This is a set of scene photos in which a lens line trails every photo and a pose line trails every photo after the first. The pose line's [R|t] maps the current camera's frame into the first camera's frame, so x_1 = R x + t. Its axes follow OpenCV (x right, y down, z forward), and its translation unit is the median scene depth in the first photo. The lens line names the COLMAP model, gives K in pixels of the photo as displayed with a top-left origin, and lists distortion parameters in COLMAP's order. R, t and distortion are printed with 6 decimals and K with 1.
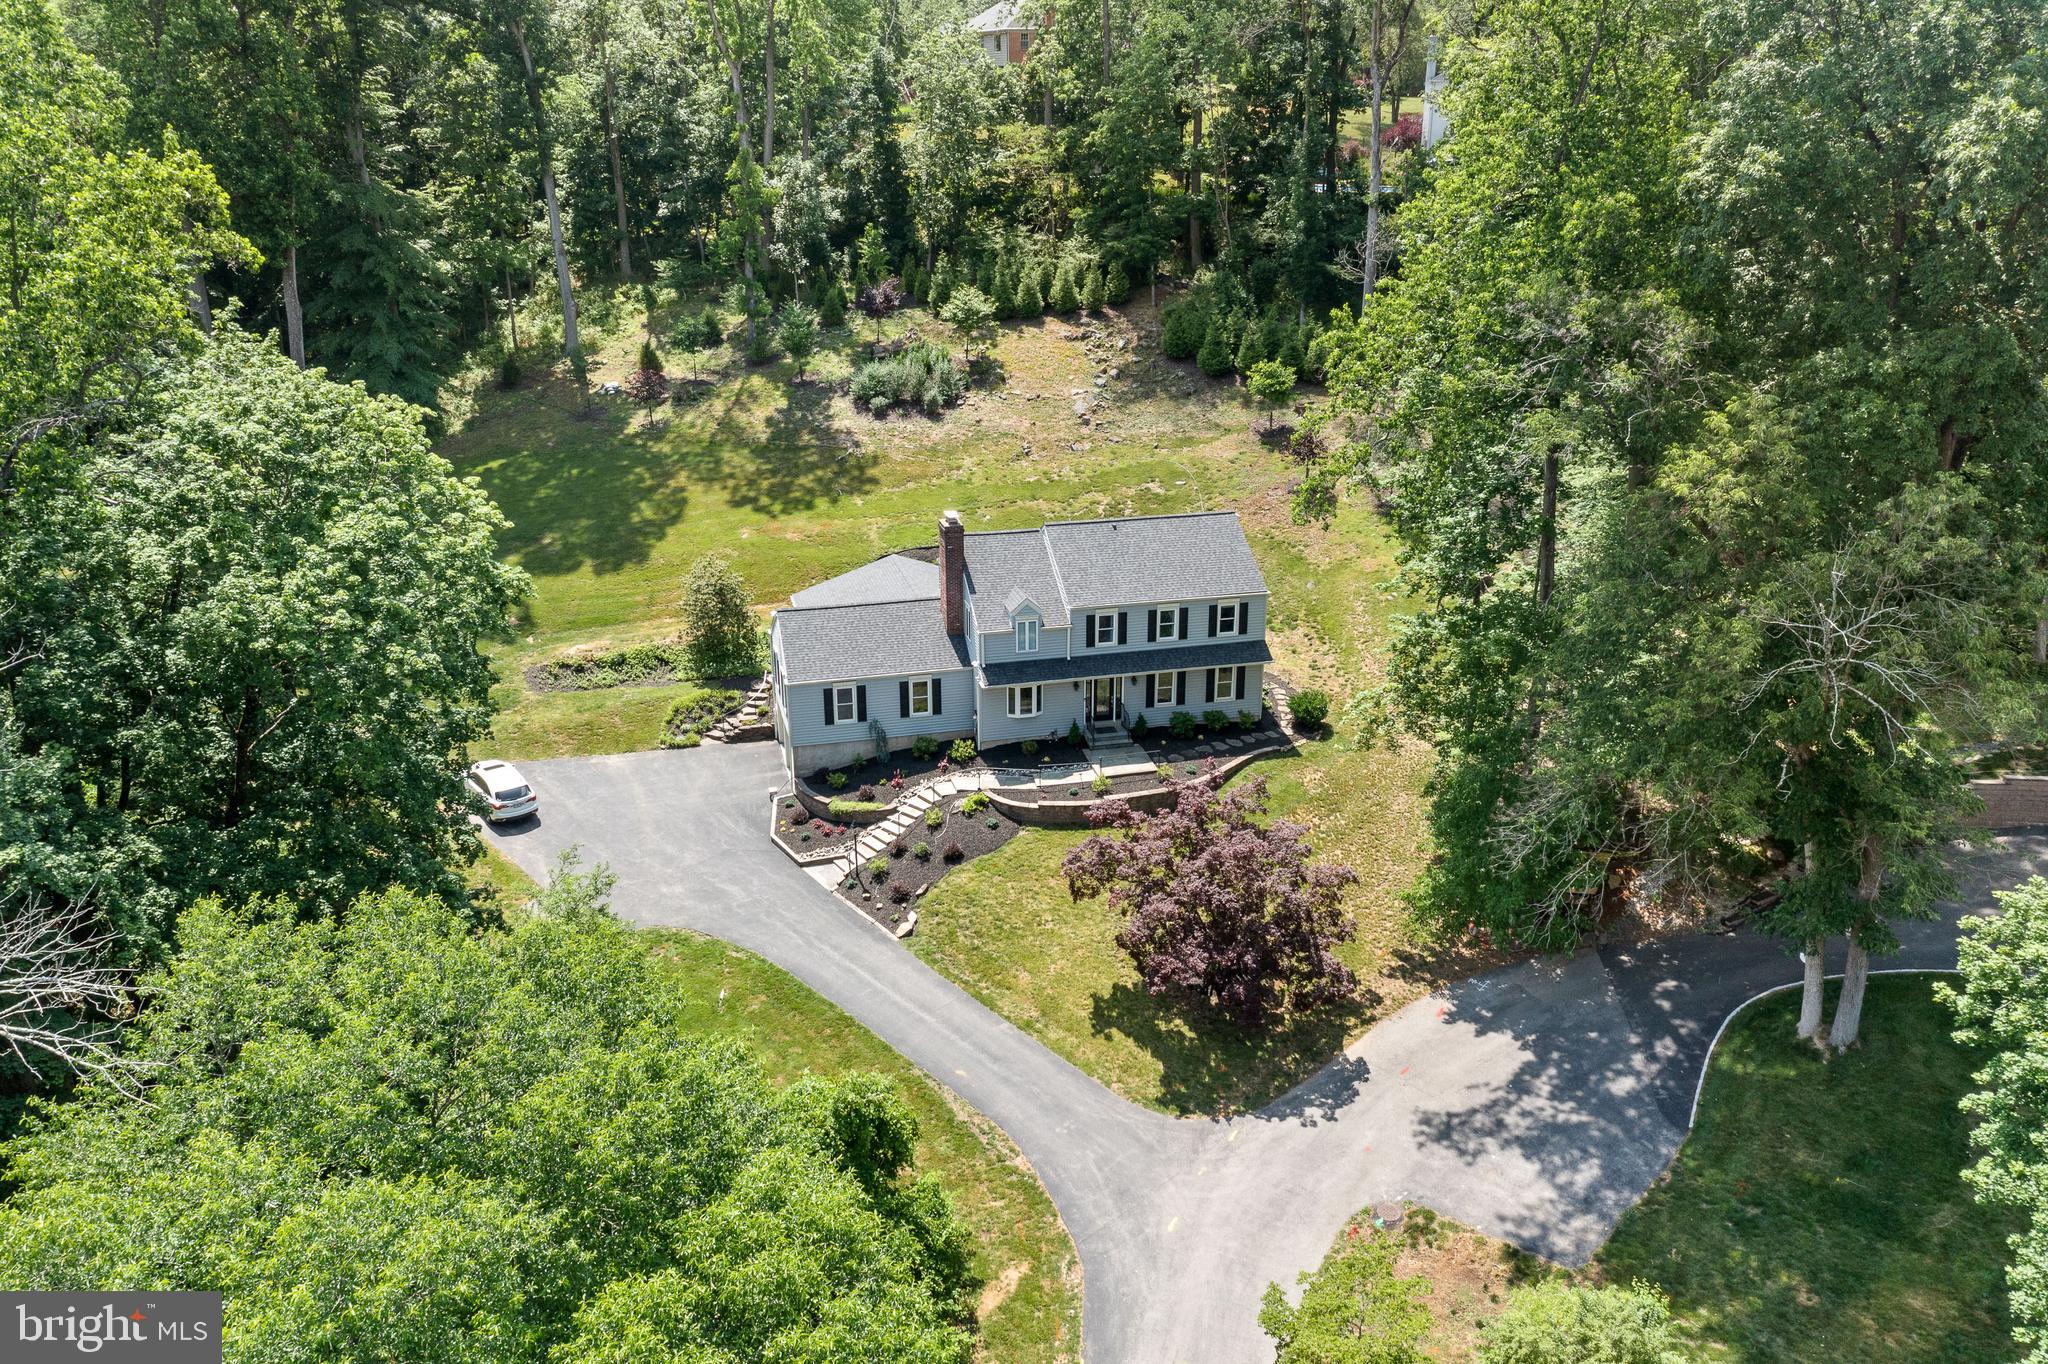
lens RADIAL K [[1621.7, 0, 1024.0], [0, 1621.7, 682.0], [0, 0, 1]] dist [-0.001721, -0.004539]
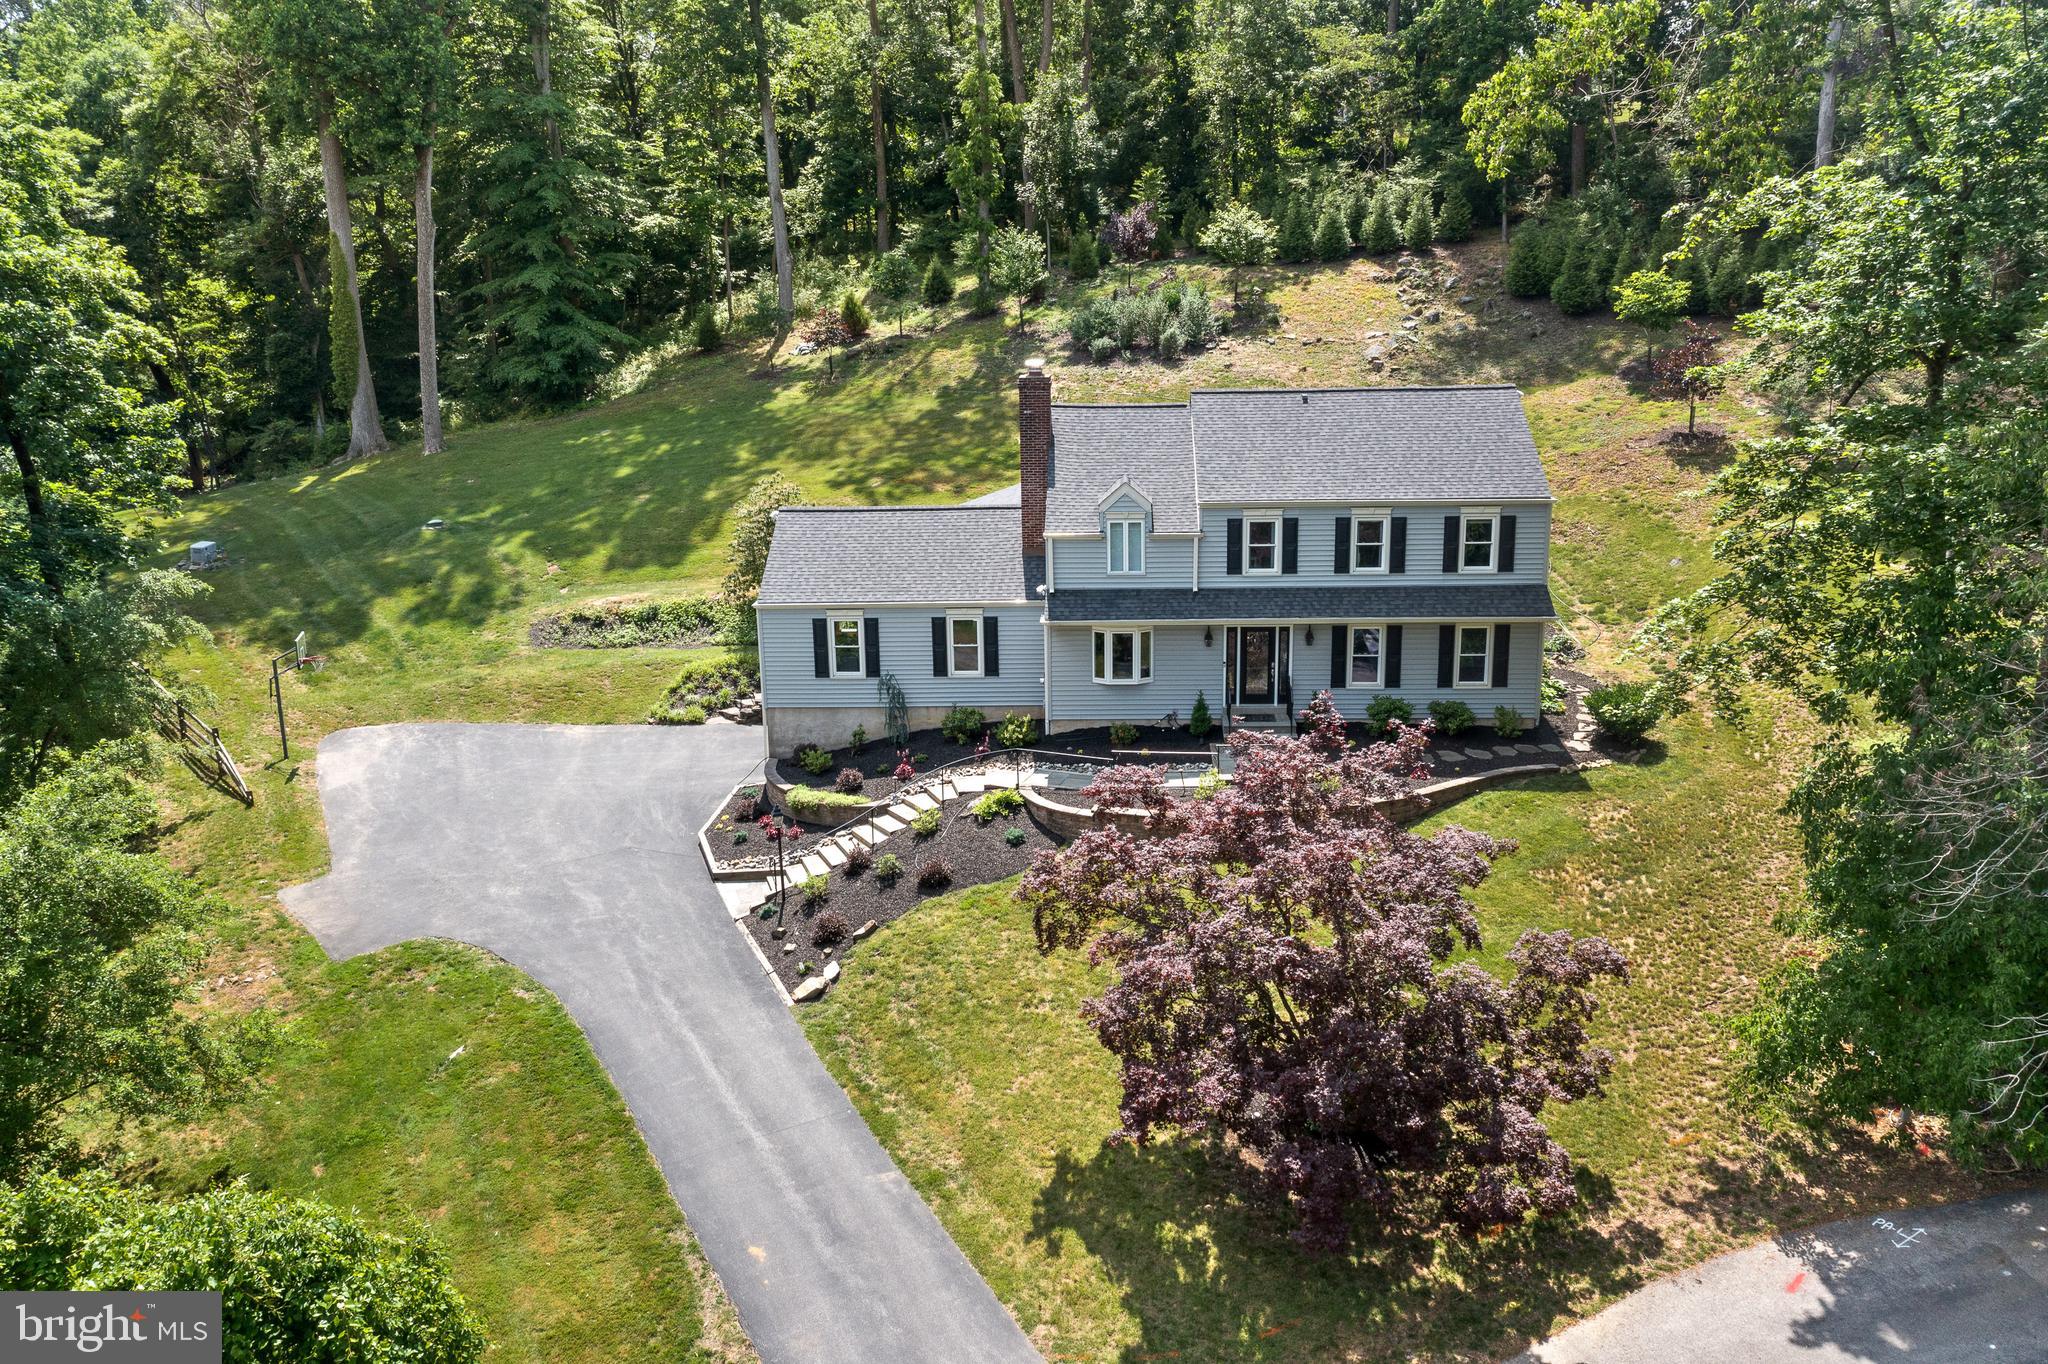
lens RADIAL K [[1621.7, 0, 1024.0], [0, 1621.7, 682.0], [0, 0, 1]] dist [-0.001721, -0.004539]
pose [[0.957644, 0.057286, -0.282200, 0.137872], [-0.087379, 0.991613, -0.095225, 0.081931], [0.274378, 0.115850, 0.954618, 0.405088]]
